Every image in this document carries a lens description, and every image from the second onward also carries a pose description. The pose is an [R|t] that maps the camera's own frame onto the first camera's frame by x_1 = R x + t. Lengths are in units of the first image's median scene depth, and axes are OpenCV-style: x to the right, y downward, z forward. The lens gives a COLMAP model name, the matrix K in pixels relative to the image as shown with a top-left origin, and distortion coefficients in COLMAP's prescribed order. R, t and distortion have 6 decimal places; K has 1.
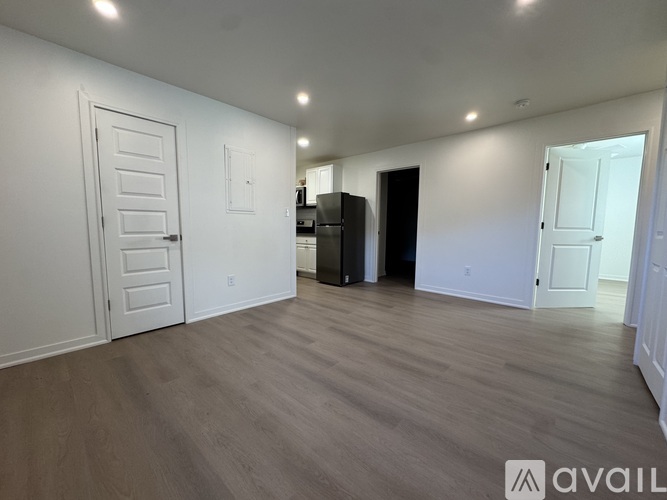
lens RADIAL K [[266.2, 0, 334.1], [0, 266.2, 251.3], [0, 0, 1]] dist [-0.001772, -0.000446]
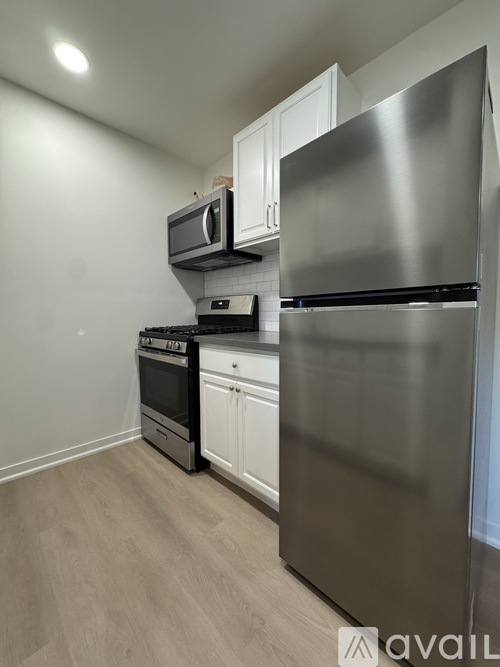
lens RADIAL K [[266.2, 0, 249.9], [0, 266.2, 333.1], [0, 0, 1]] dist [-0.001772, -0.000446]
pose [[0.998325, -0.015878, -0.055638, -0.069092], [0.014528, 0.999592, -0.024589, -0.060659], [0.056006, 0.023739, 0.998148, 0.679233]]
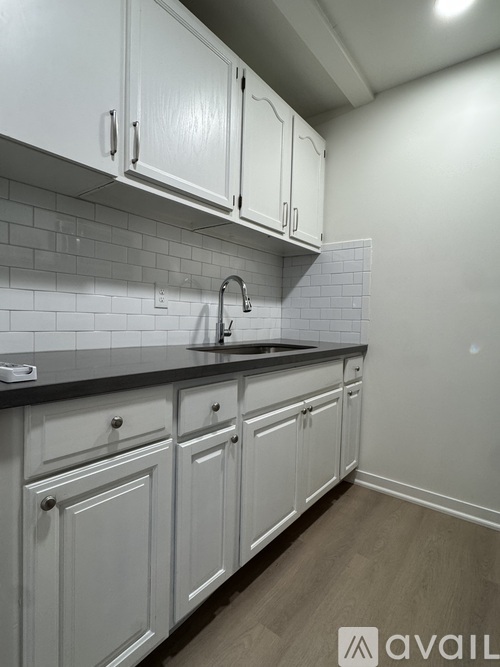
lens RADIAL K [[345.2, 0, 252.6], [0, 345.2, 330.2], [0, 0, 1]] dist [0.001430, 0.000516]
pose [[0.085458, 0.024304, -0.996045, 0.001461], [-0.115585, 0.993194, 0.014317, -0.071606], [0.989615, 0.113905, 0.087686, 0.769735]]
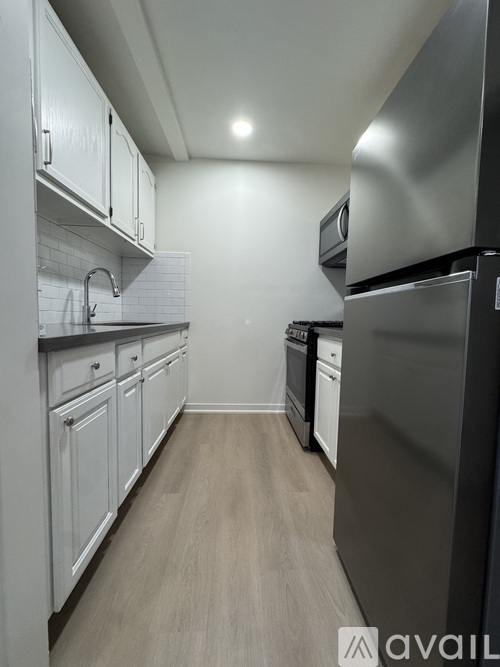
lens RADIAL K [[266.2, 0, 248.6], [0, 266.2, 332.7], [0, 0, 1]] dist [-0.001772, -0.000446]
pose [[0.702524, 0.045109, -0.710229, 0.028090], [-0.075187, 0.997108, -0.011042, -0.049074], [0.707678, 0.061158, 0.703884, 0.682737]]
